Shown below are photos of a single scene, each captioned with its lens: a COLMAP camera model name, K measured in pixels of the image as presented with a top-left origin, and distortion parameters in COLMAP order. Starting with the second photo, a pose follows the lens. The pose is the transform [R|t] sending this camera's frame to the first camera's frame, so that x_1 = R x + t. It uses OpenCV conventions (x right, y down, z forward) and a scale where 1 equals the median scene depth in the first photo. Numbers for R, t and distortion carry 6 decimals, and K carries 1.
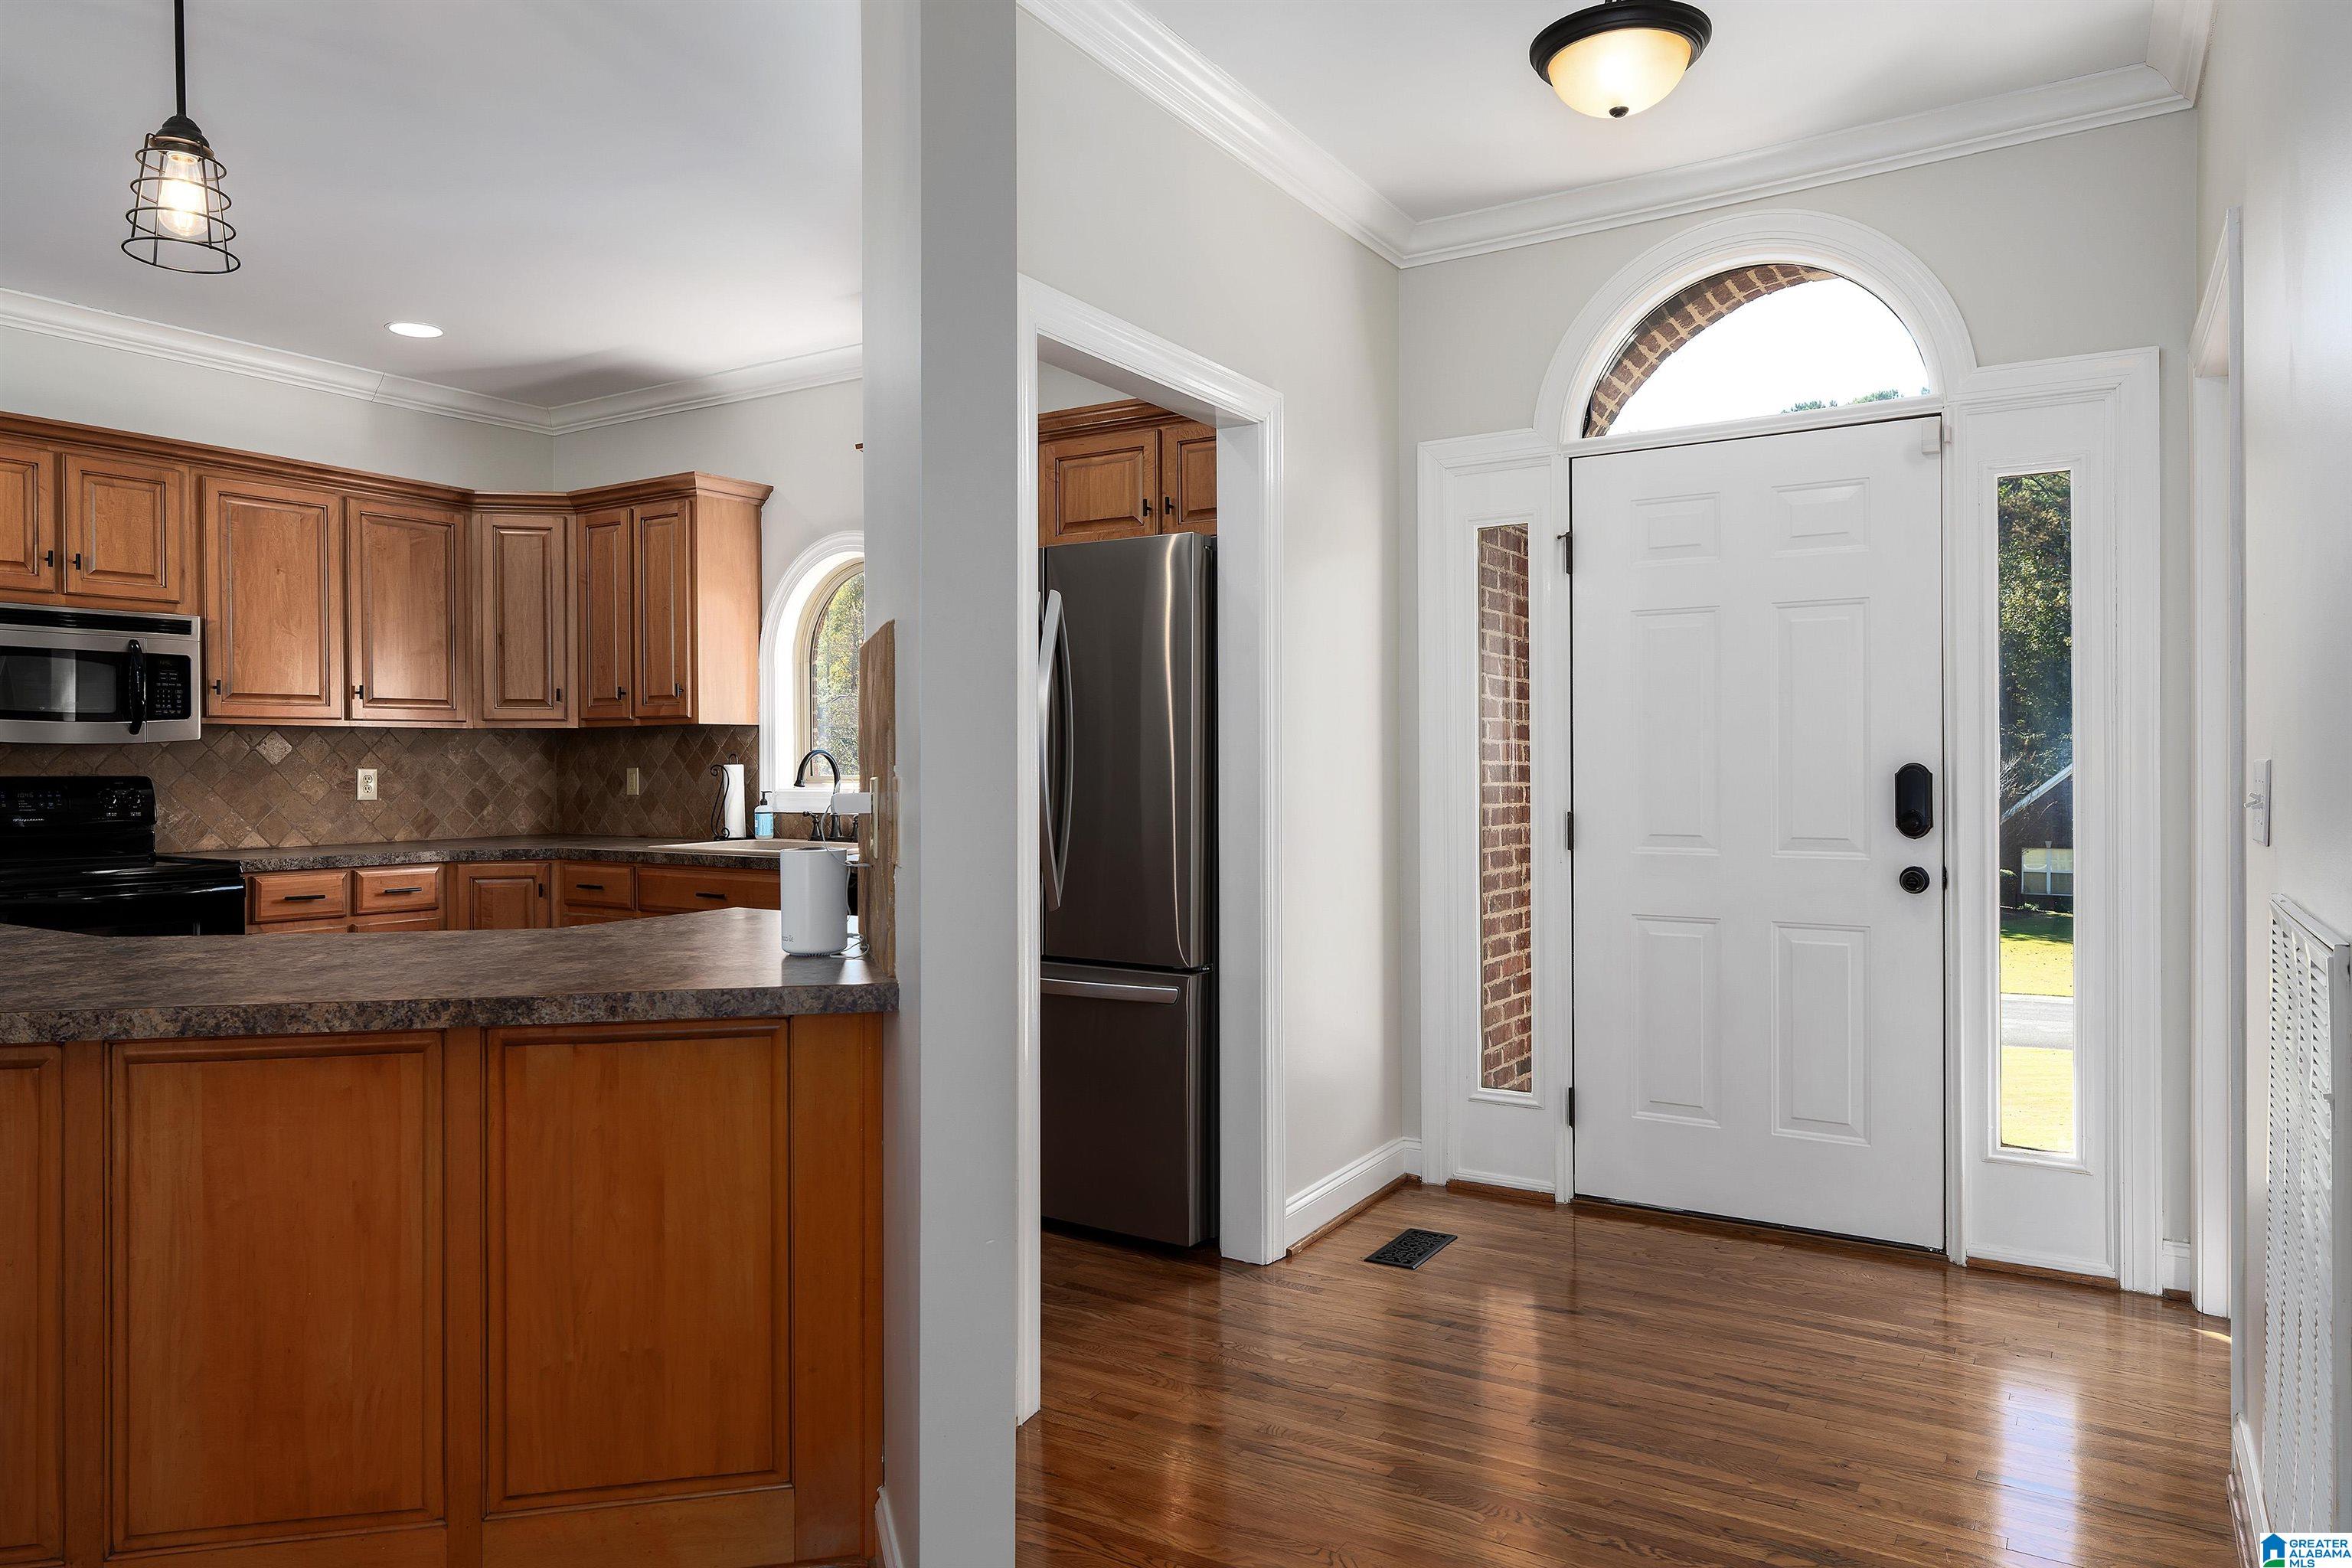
lens RADIAL K [[1516.5, 0, 1176.0], [0, 1516.5, 784.0], [0, 0, 1]] dist [0.002297, 0.002788]
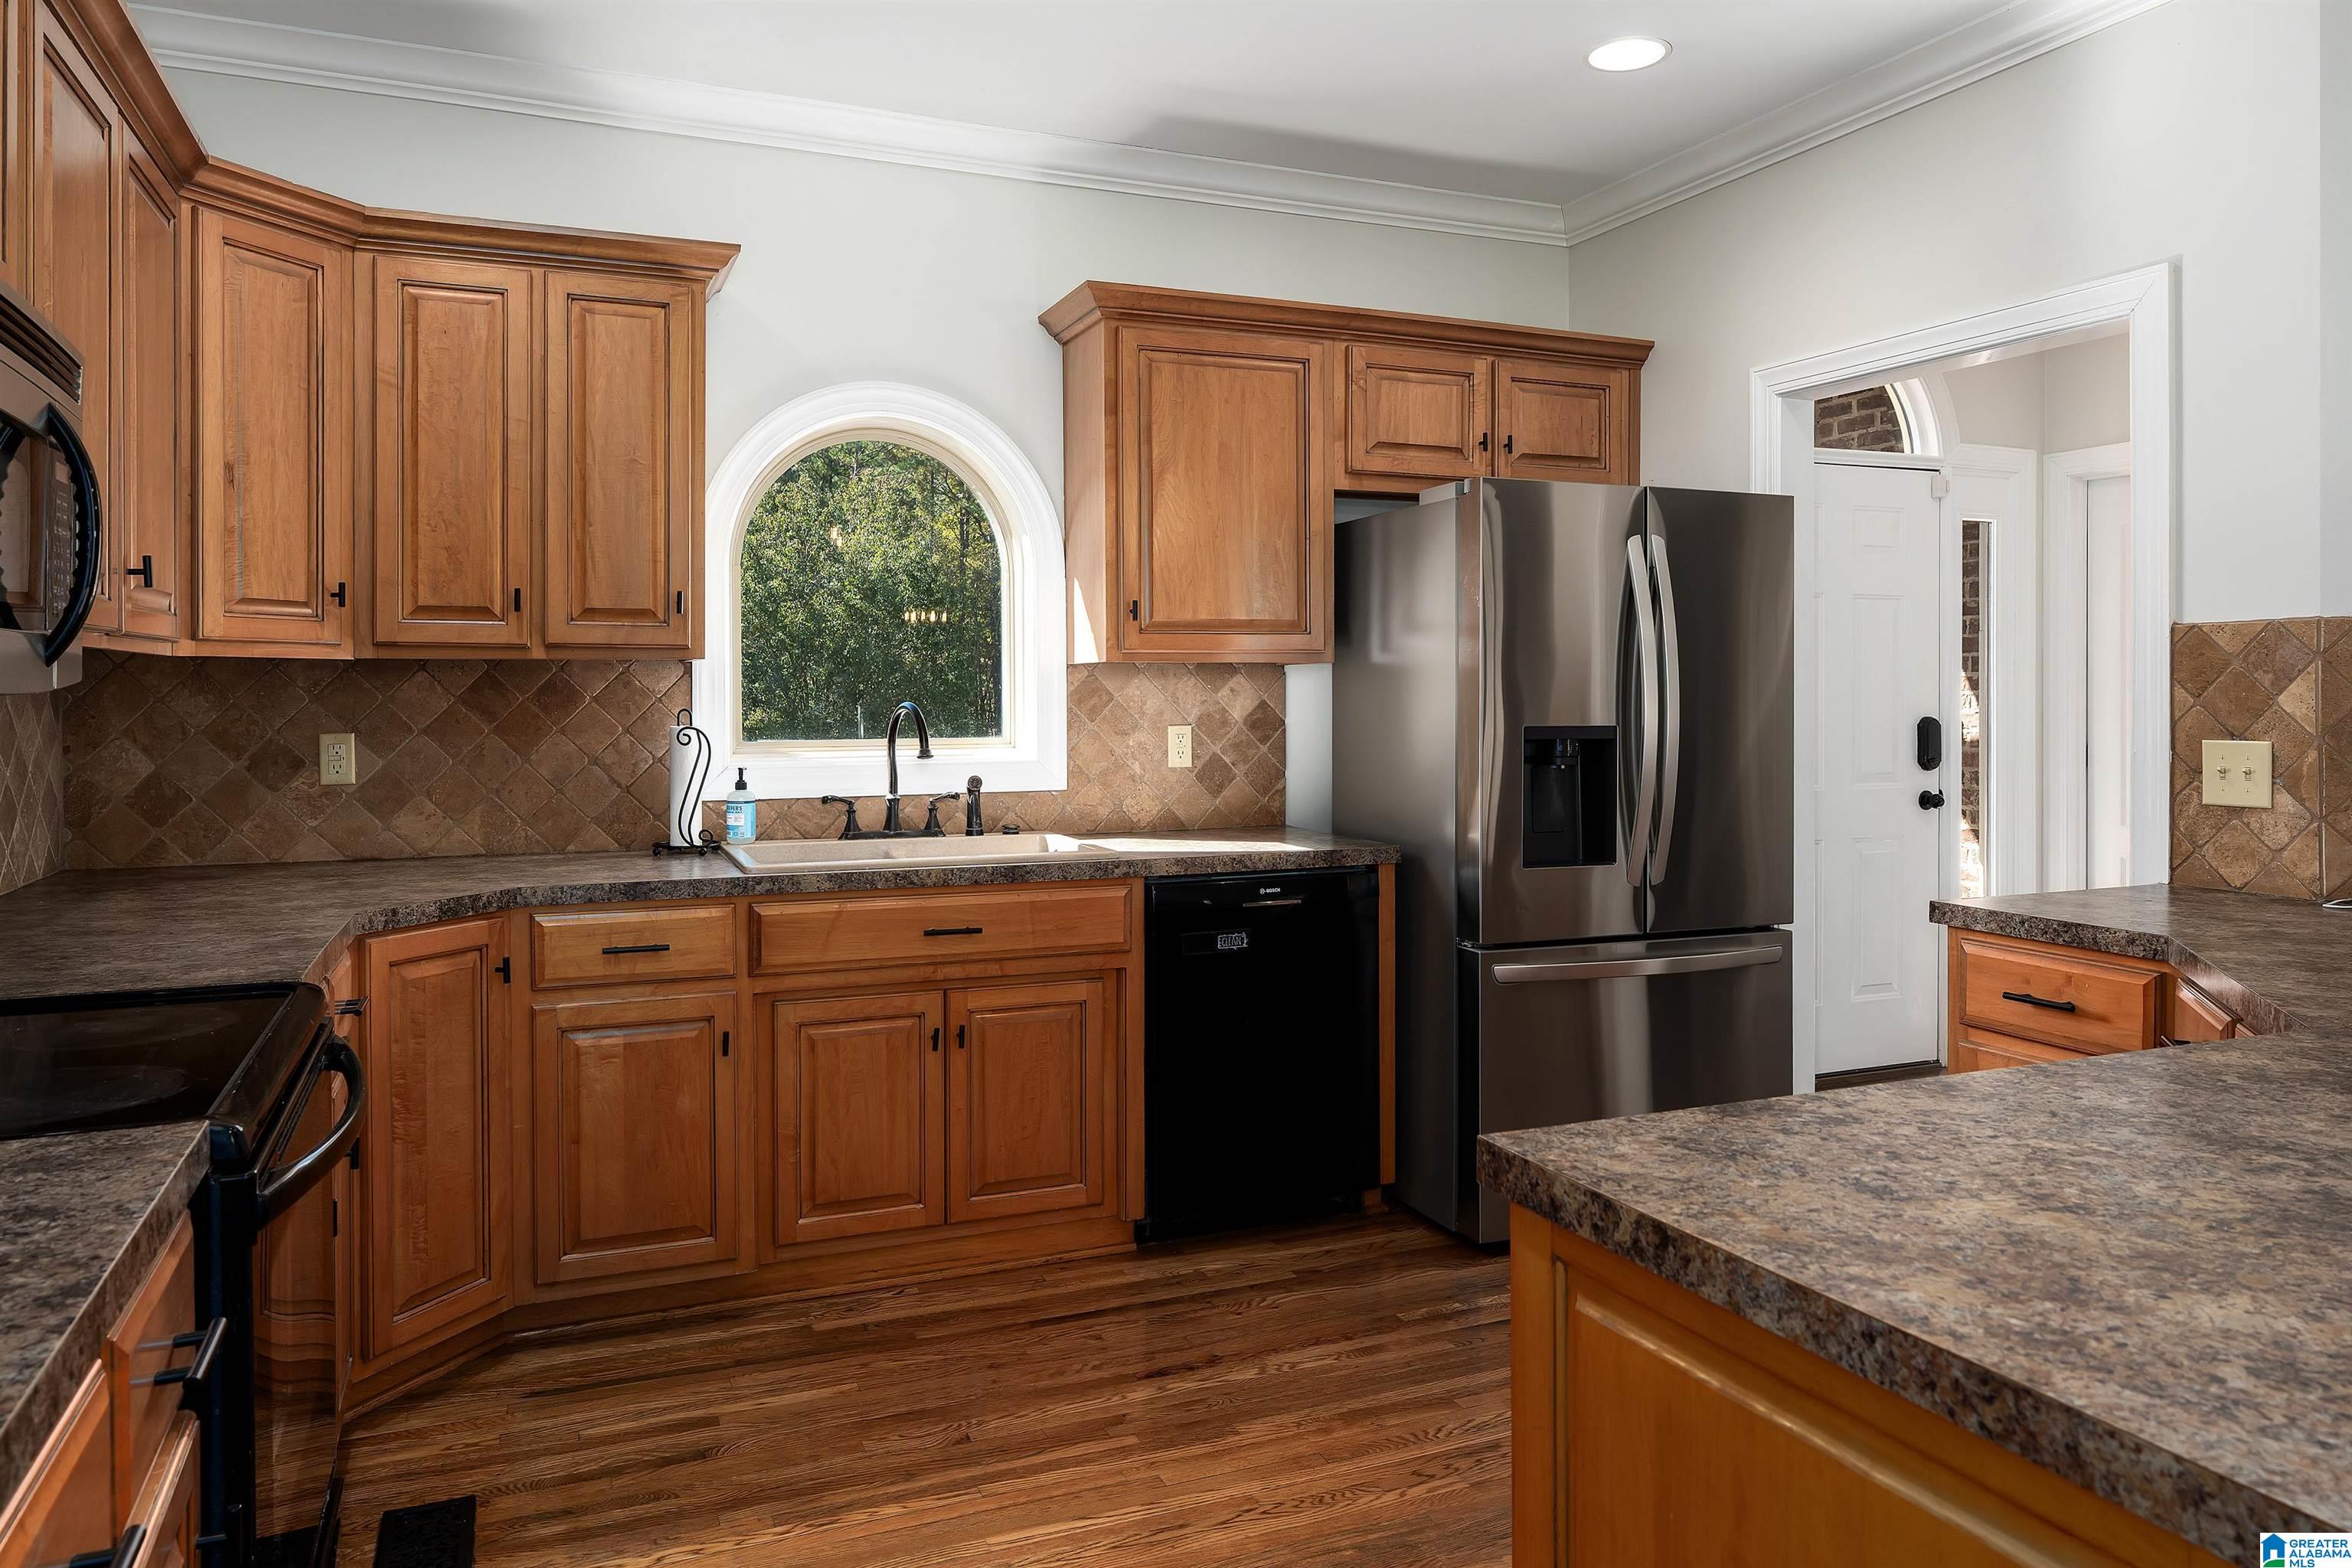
lens RADIAL K [[1575.7, 0, 1178.0], [0, 1575.7, 696.1], [0, 0, 1]] dist [0.000409, -0.000400]
pose [[0.570077, 0.002412, 0.821588, -0.740938], [0.011409, 0.999876, -0.010852, -0.016504], [-0.821512, 0.015560, 0.569979, 0.498563]]
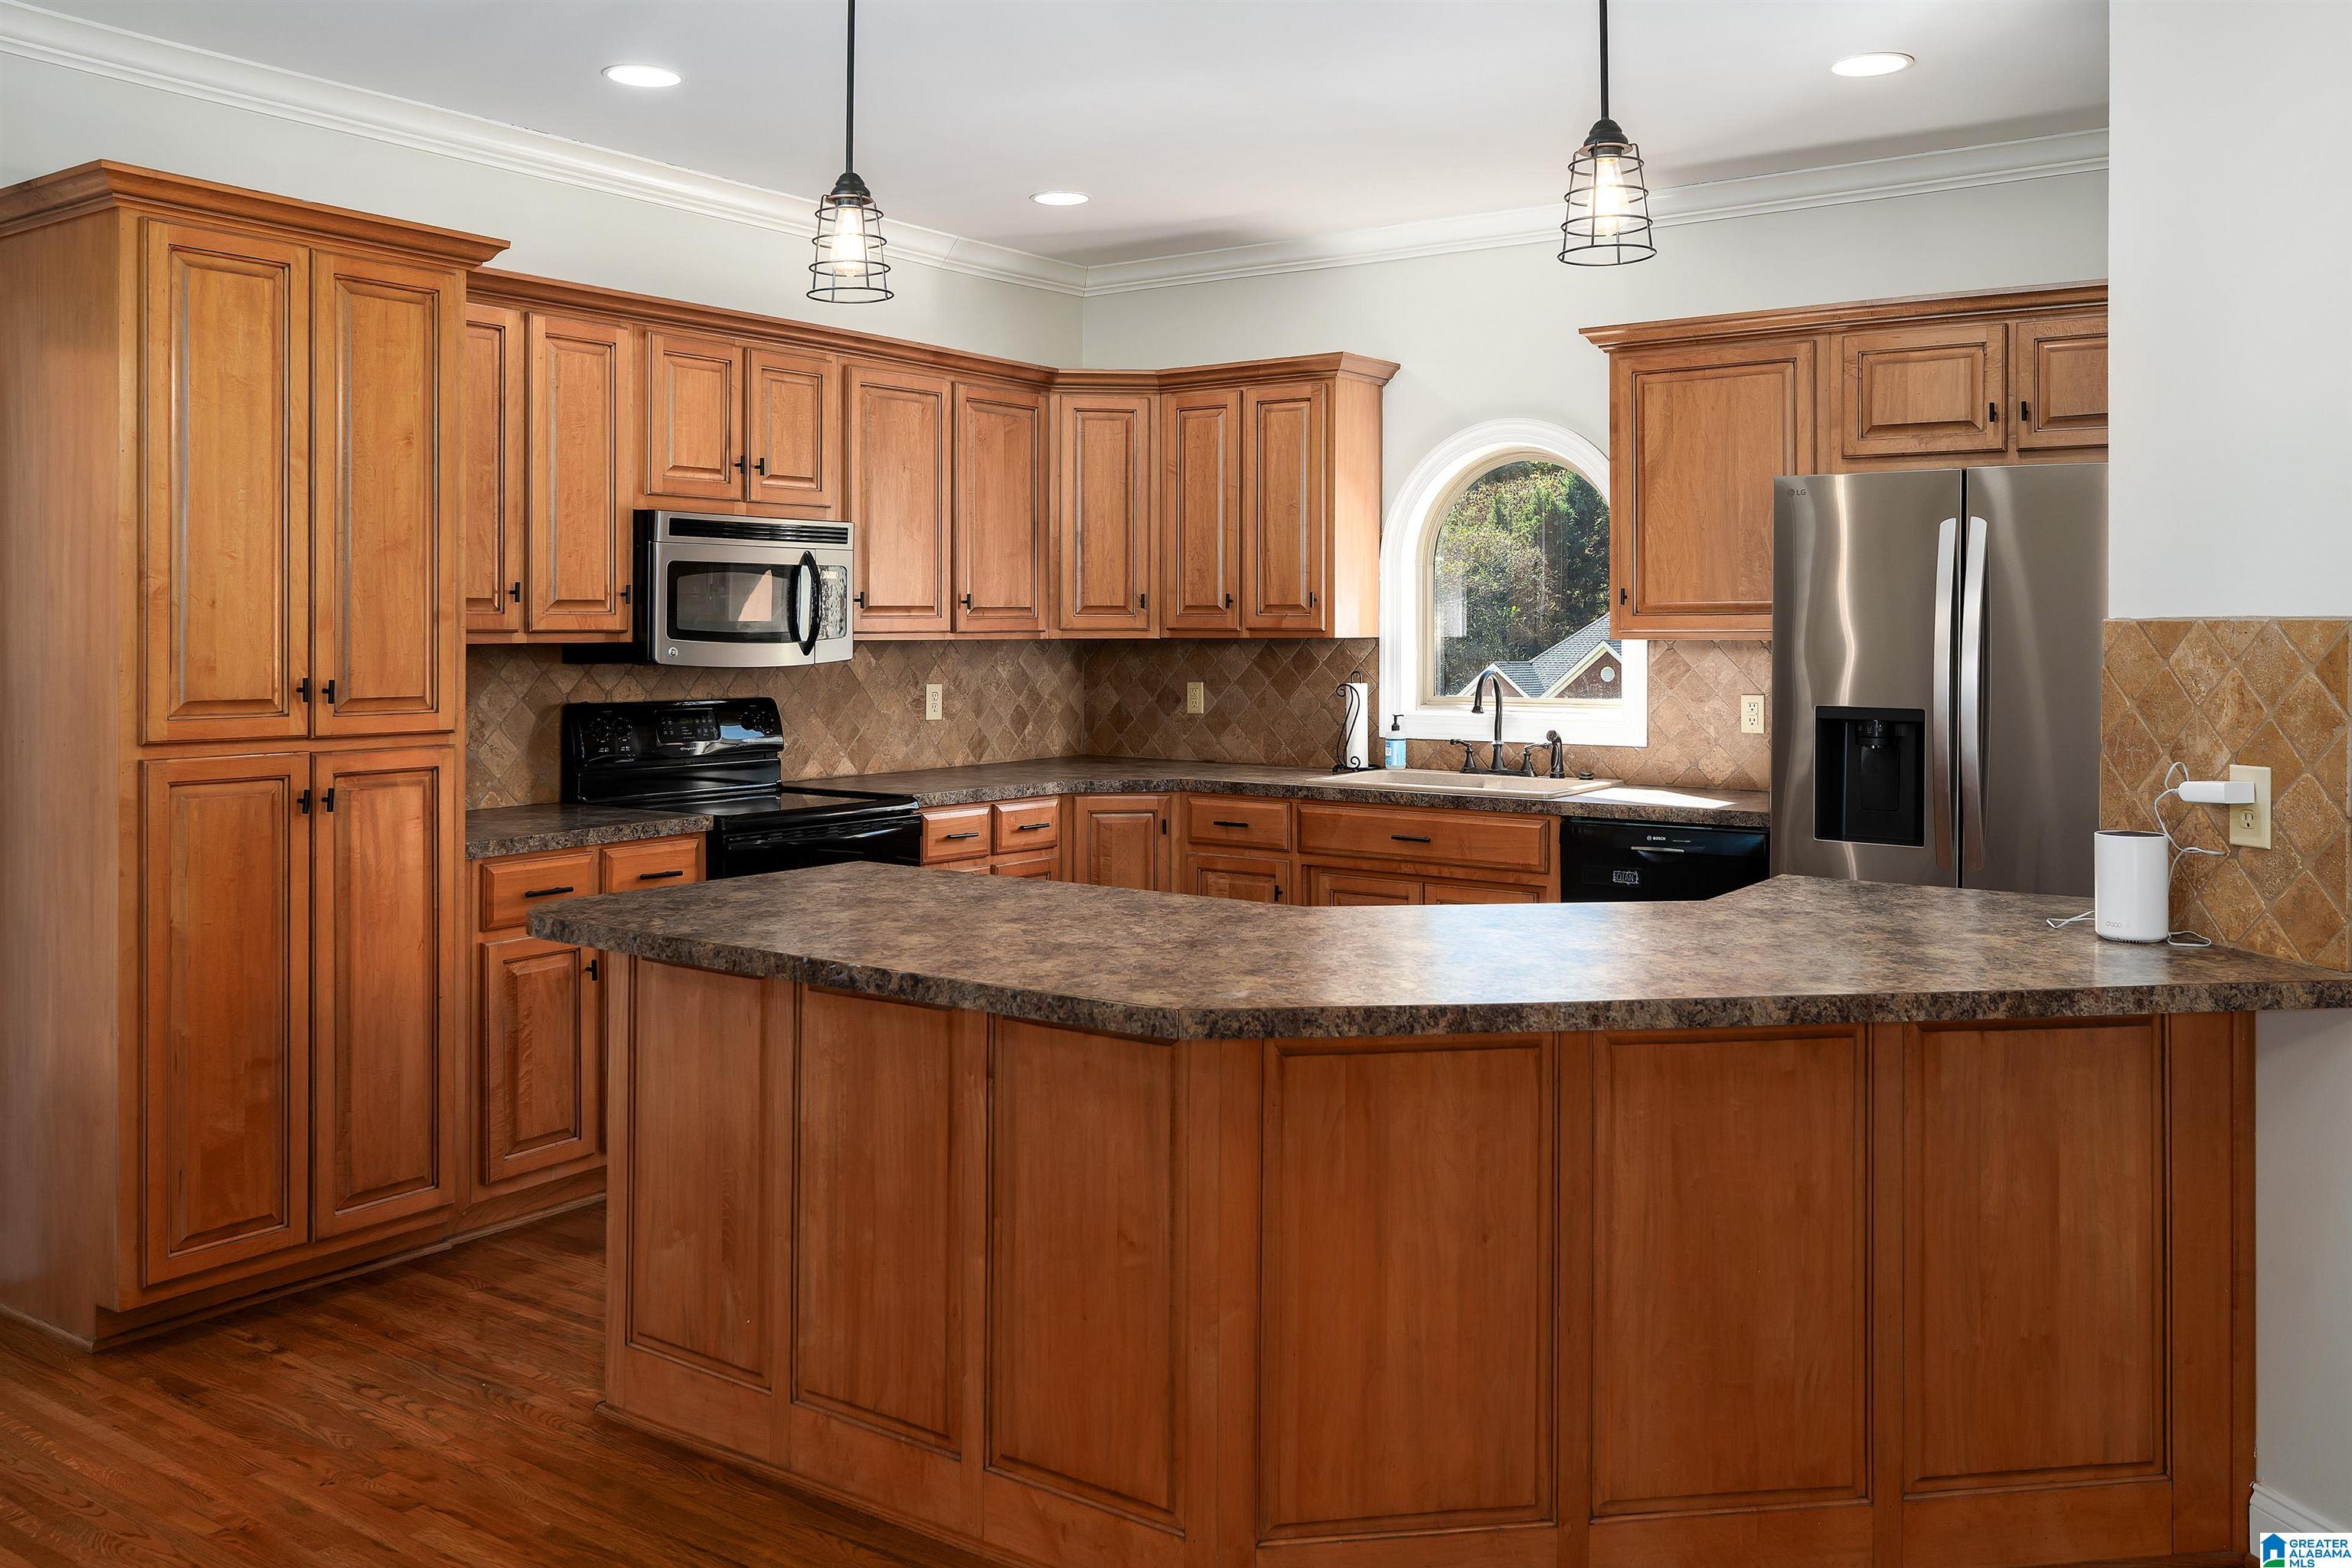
lens RADIAL K [[1948.9, 0, 1173.5], [0, 1948.9, 645.9], [0, 0, 1]] dist [0.004146, 0.001173]
pose [[0.998647, 0.006297, -0.051619, -0.358272], [-0.006471, 0.999974, -0.003195, -0.031751], [0.051598, 0.003525, 0.998662, -0.133715]]
